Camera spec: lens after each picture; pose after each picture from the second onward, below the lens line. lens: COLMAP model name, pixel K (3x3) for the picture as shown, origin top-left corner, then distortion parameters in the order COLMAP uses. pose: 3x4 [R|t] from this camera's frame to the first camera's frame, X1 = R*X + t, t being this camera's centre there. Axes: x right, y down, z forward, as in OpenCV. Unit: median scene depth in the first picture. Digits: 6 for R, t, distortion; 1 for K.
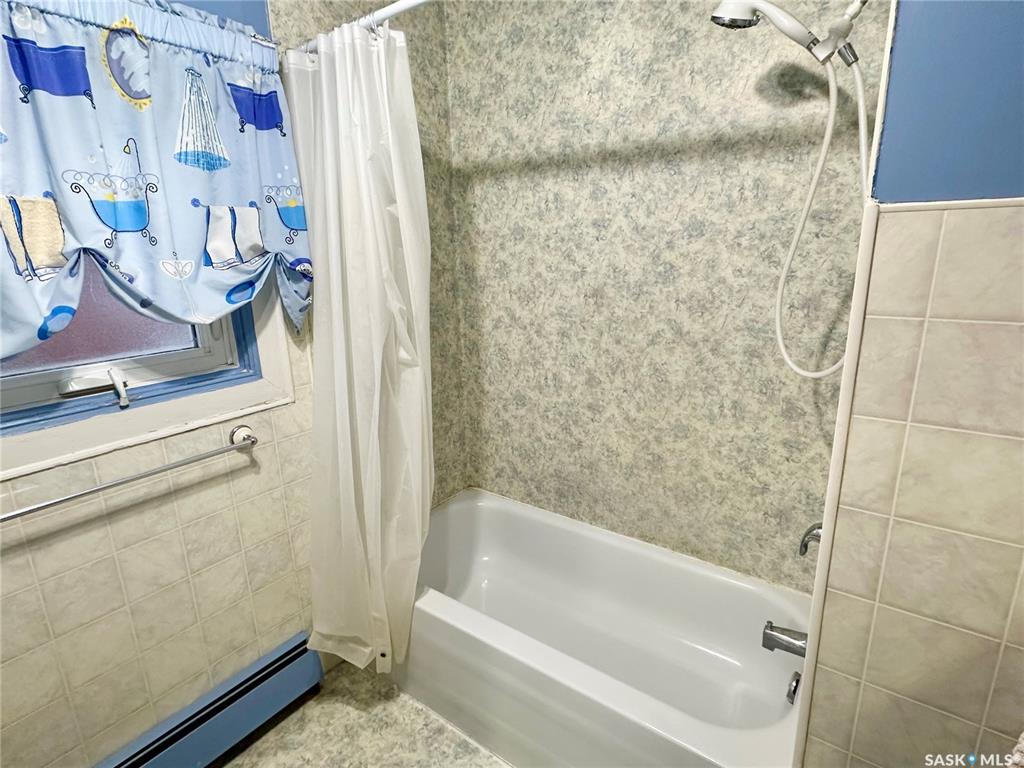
lens RADIAL K [[525.8, 0, 509.0], [0, 525.8, 384.7], [0, 0, 1]] dist [0.003617, -0.001720]
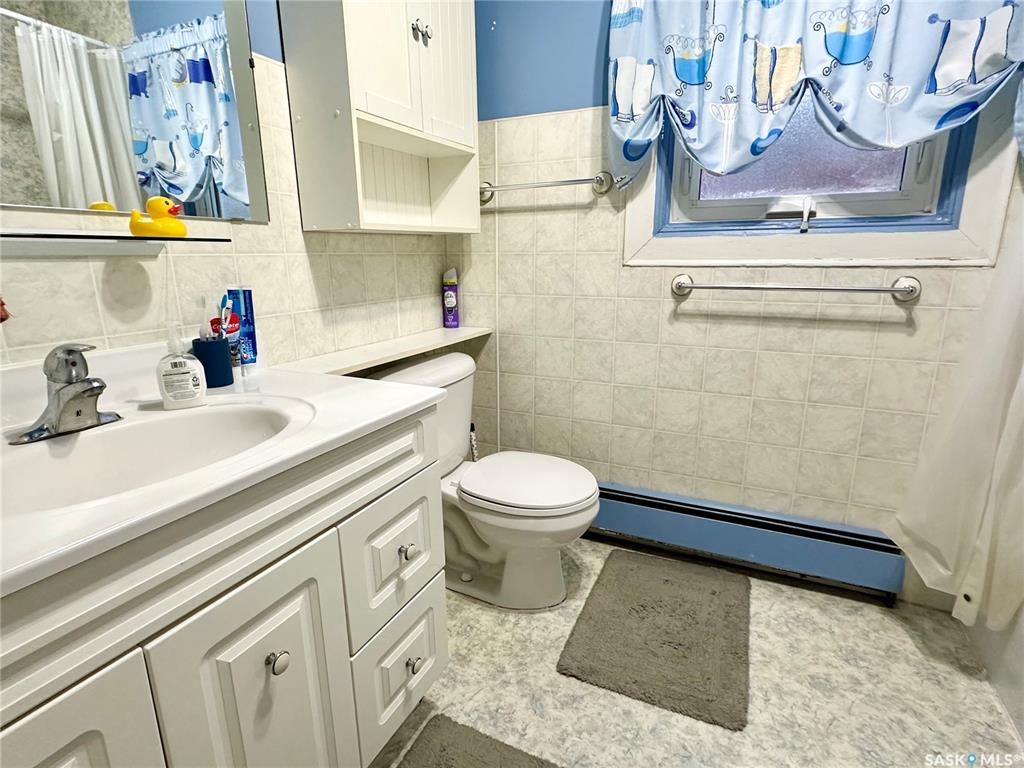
lens RADIAL K [[525.8, 0, 507.6], [0, 525.8, 384.8], [0, 0, 1]] dist [0.003617, -0.001720]
pose [[0.179716, 0.258652, -0.949106, 0.326021], [-0.246044, 0.945967, 0.211208, 0.254265], [0.952452, 0.195565, 0.233645, 0.141339]]
